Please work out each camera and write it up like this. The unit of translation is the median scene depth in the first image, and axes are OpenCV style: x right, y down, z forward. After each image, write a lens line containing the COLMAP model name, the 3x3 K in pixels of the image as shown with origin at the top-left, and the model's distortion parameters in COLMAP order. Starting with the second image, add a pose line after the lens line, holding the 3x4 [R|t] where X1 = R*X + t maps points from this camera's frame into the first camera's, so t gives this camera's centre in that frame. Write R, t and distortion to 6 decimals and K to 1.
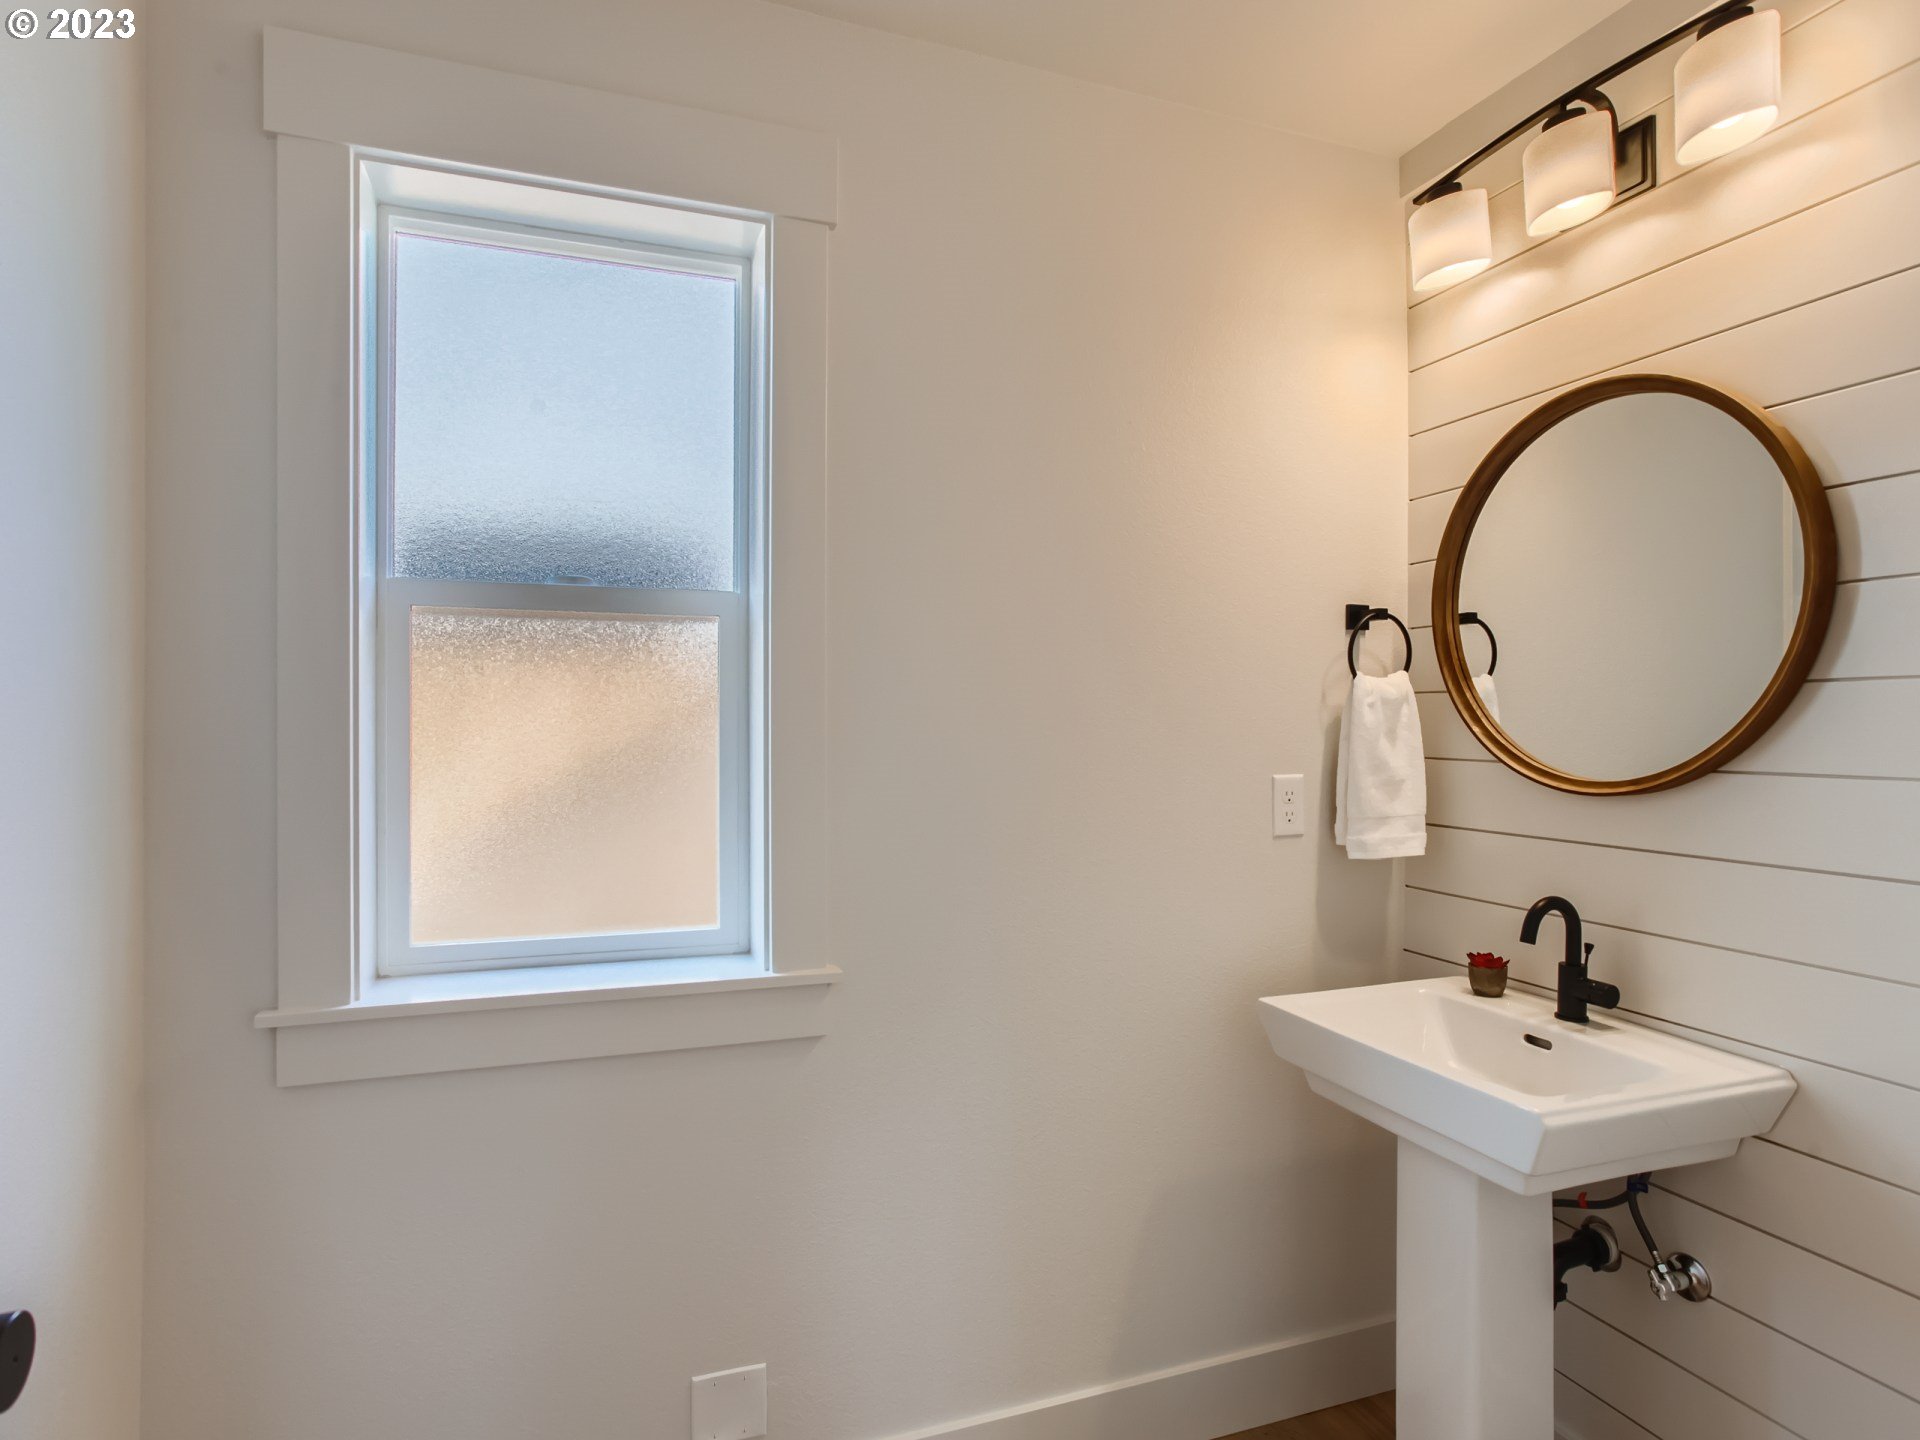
lens RADIAL K [[1048.9, 0, 952.0], [0, 1048.9, 732.8], [0, 0, 1]] dist [-0.022078, 0.009085]
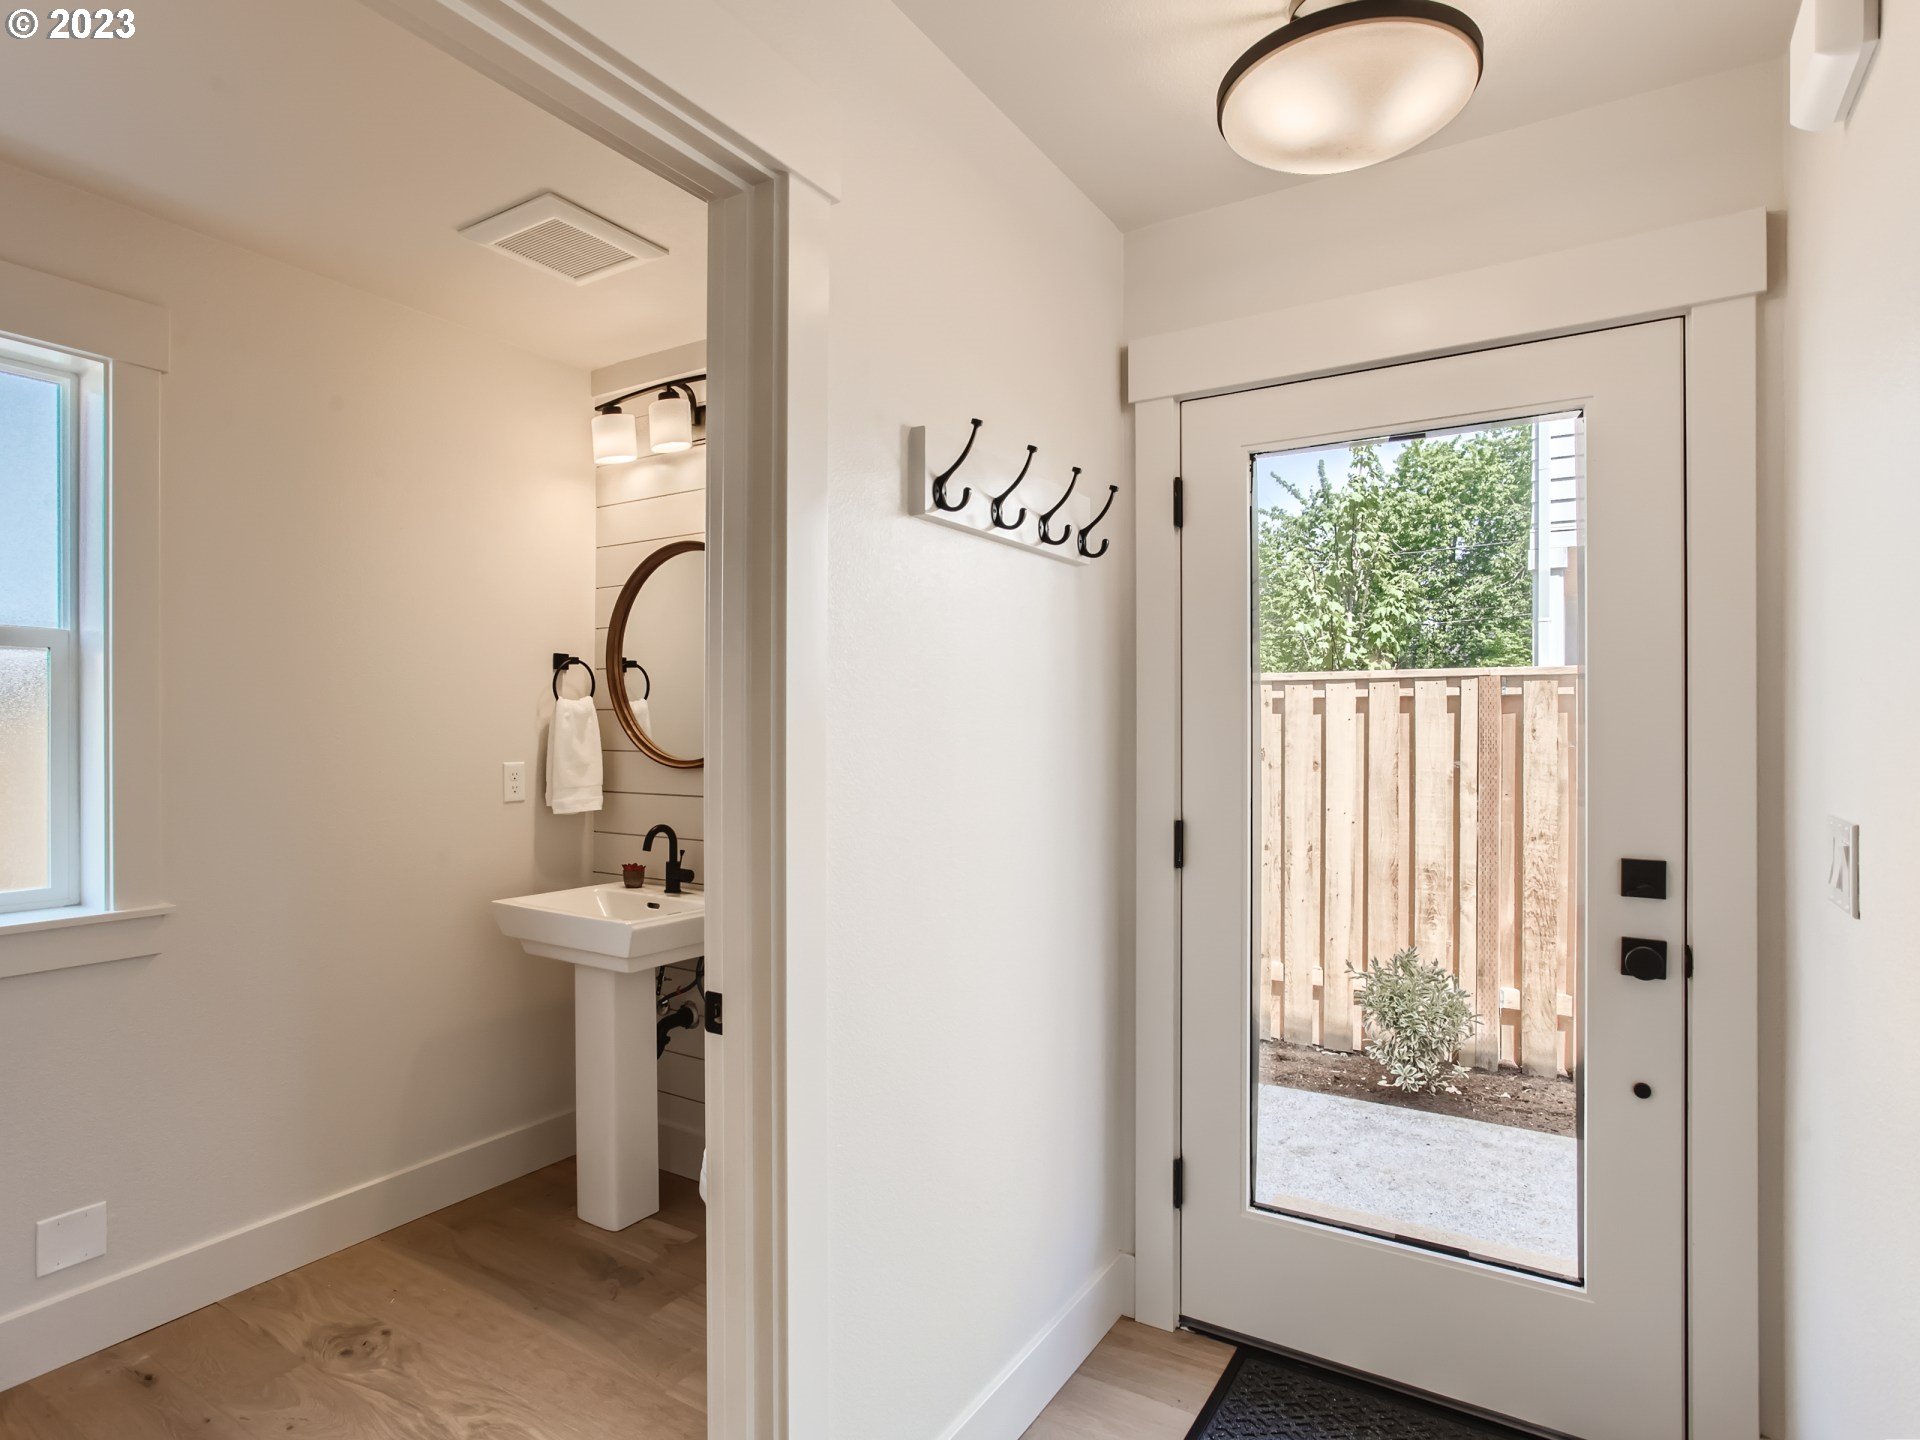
lens RADIAL K [[1048.9, 0, 967.5], [0, 1048.9, 735.5], [0, 0, 1]] dist [-0.022078, 0.009085]
pose [[0.784443, -0.002618, 0.620195, -0.113910], [0.002455, 0.999996, 0.001116, 0.000745], [-0.620196, 0.000647, 0.784447, -0.644835]]
